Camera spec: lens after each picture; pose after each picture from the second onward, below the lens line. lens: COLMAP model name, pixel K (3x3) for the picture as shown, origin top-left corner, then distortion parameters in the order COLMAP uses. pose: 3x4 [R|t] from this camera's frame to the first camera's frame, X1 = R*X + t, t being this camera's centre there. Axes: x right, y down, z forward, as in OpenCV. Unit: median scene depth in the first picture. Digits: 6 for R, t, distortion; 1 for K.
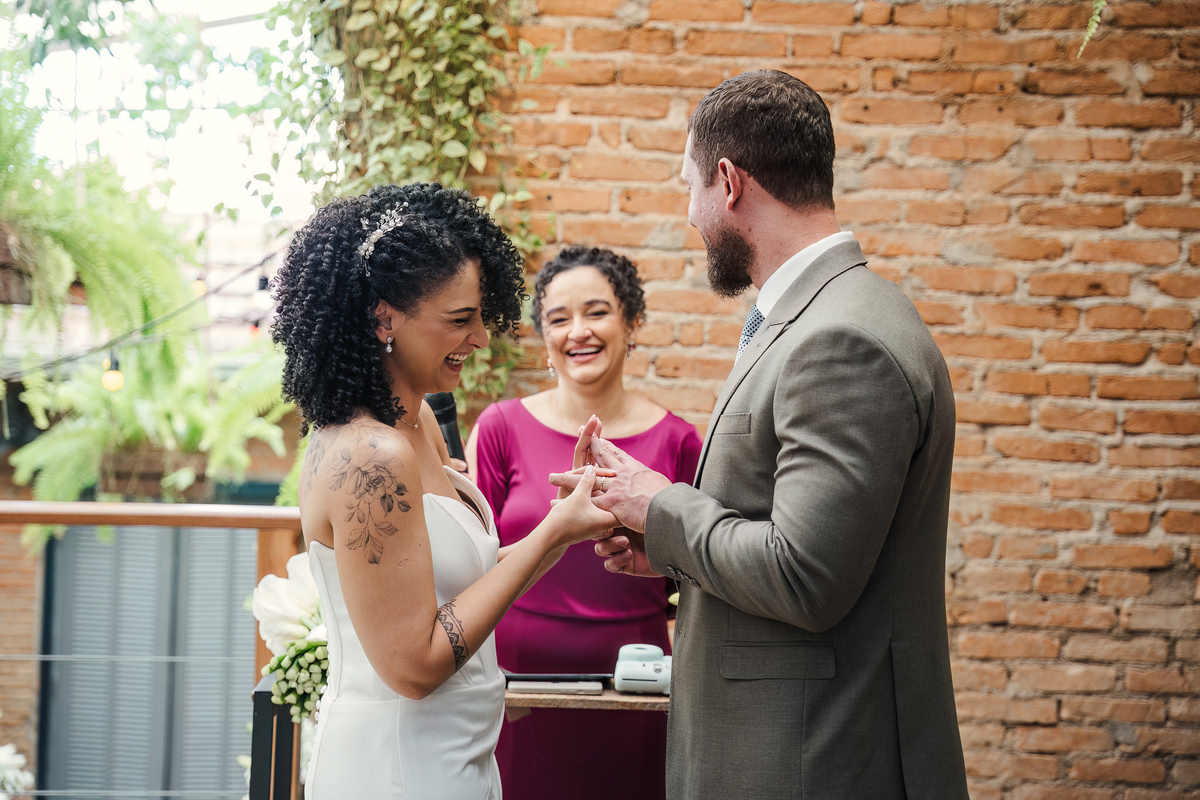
lens RADIAL K [[1876.7, 0, 581.8], [0, 1876.7, 399.7], [0, 0, 1]] dist [0.309734, -0.243876]
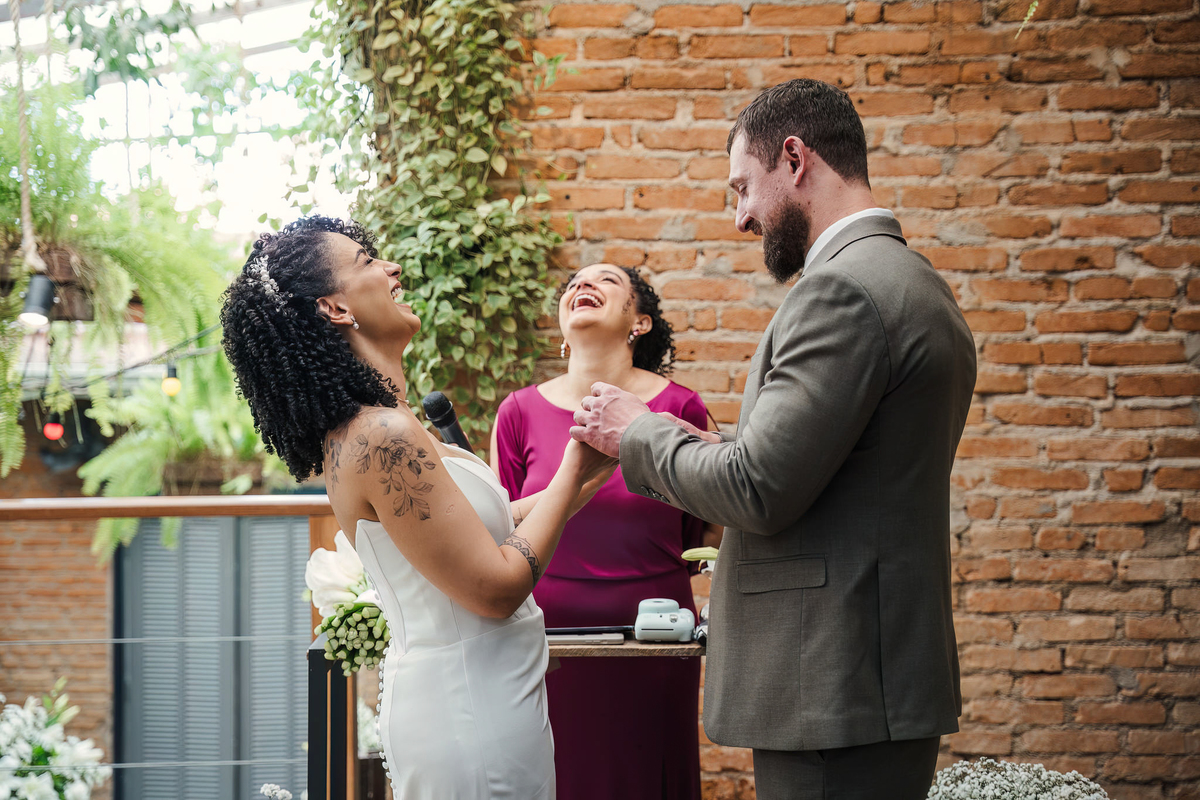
lens RADIAL K [[1853.8, 0, 583.2], [0, 1853.8, 407.4], [0, 0, 1]] dist [0.296575, -0.142335]
pose [[0.999009, -0.036535, -0.025406, 0.014218], [0.036528, 0.999332, -0.000759, 0.013408], [0.025417, -0.000169, 0.999677, -0.059229]]
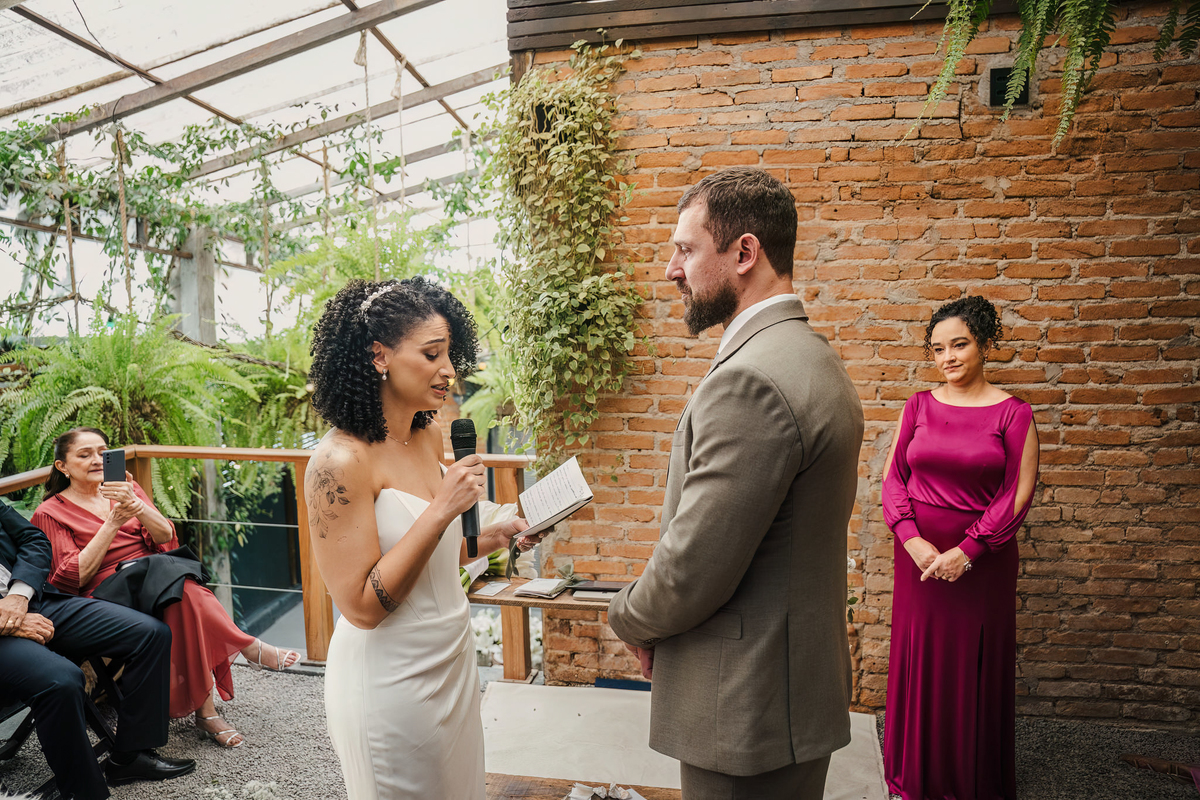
lens RADIAL K [[842.3, 0, 587.6], [0, 842.3, 400.6], [0, 0, 1]] dist [-0.145465, 0.109969]
pose [[0.976676, -0.023186, -0.213462, 0.088422], [0.033212, 0.998501, 0.043500, -0.027346], [0.212133, -0.049575, 0.975982, 0.247995]]
